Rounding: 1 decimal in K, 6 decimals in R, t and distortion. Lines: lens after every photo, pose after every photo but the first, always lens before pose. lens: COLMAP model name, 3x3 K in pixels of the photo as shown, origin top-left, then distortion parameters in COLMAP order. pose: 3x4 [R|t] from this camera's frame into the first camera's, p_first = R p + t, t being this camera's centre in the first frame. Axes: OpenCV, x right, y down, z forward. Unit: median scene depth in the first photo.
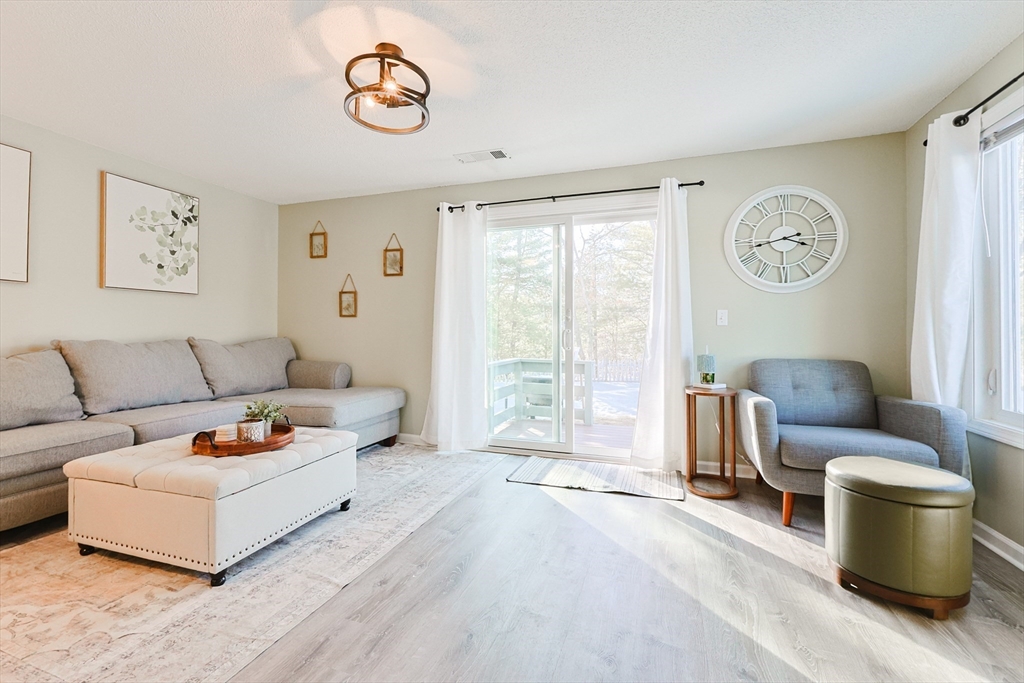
lens RADIAL K [[435.5, 0, 514.2], [0, 435.5, 334.2], [0, 0, 1]] dist [-0.007910, 0.000749]
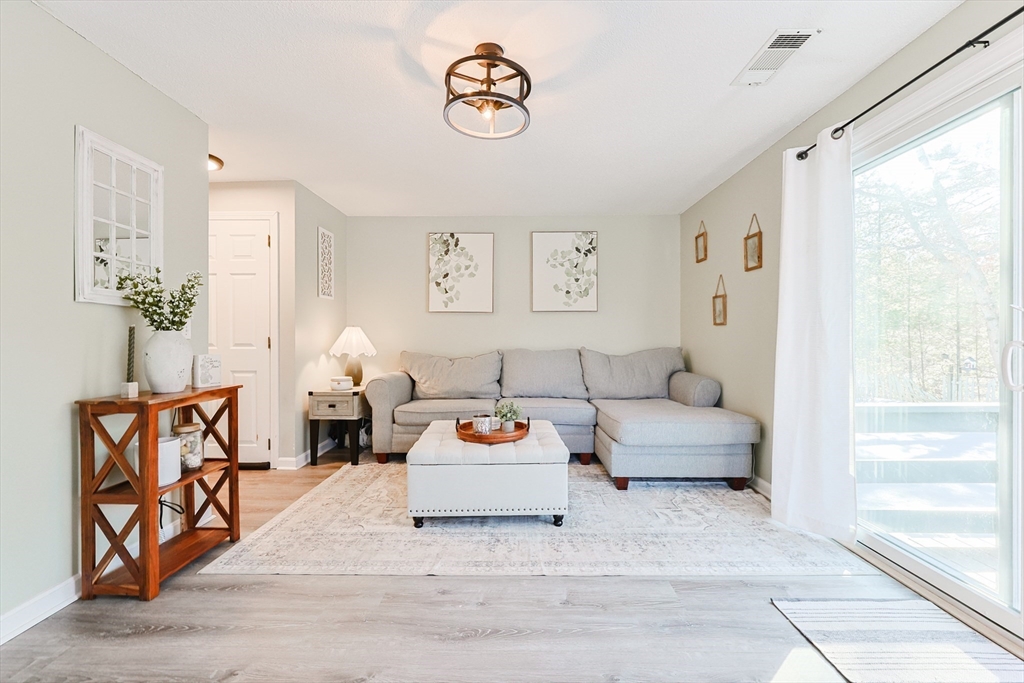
lens RADIAL K [[435.5, 0, 508.8], [0, 435.5, 341.6], [0, 0, 1]] dist [-0.007910, 0.000749]
pose [[0.313975, 0.000817, -0.949431, 0.367997], [-0.002774, 0.999996, -0.000057, -0.007910], [0.949427, 0.002651, 0.313976, 0.424551]]
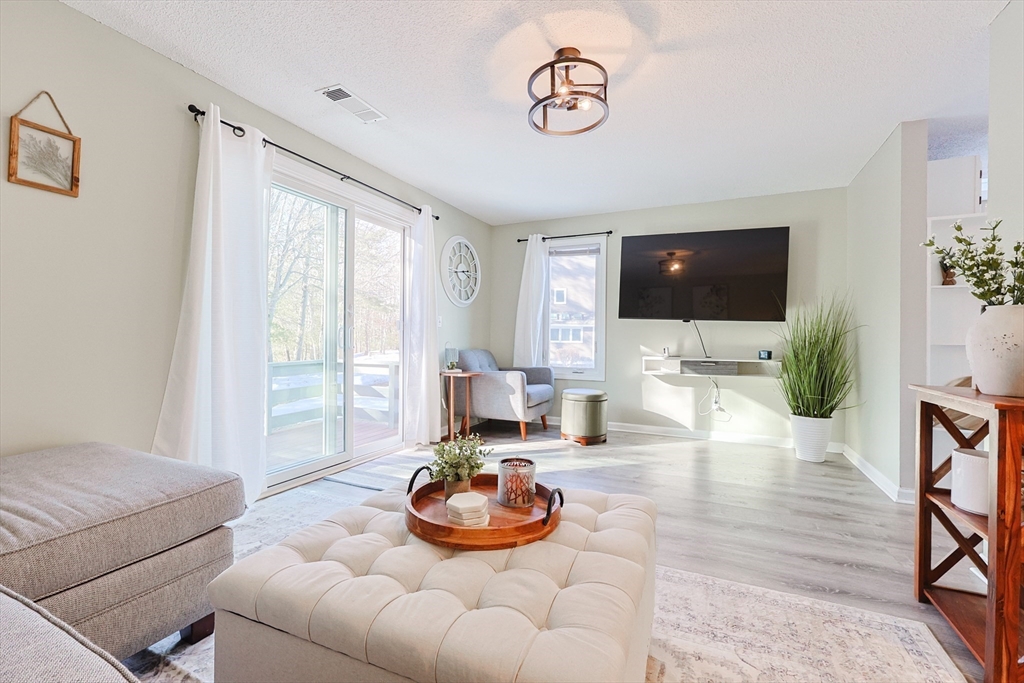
lens RADIAL K [[435.5, 0, 510.0], [0, 435.5, 337.5], [0, 0, 1]] dist [-0.007910, 0.000749]
pose [[0.102780, 0.002852, 0.994700, -0.781436], [-0.007435, 0.999970, -0.002099, 0.012434], [-0.994676, -0.007180, 0.102798, 0.589319]]
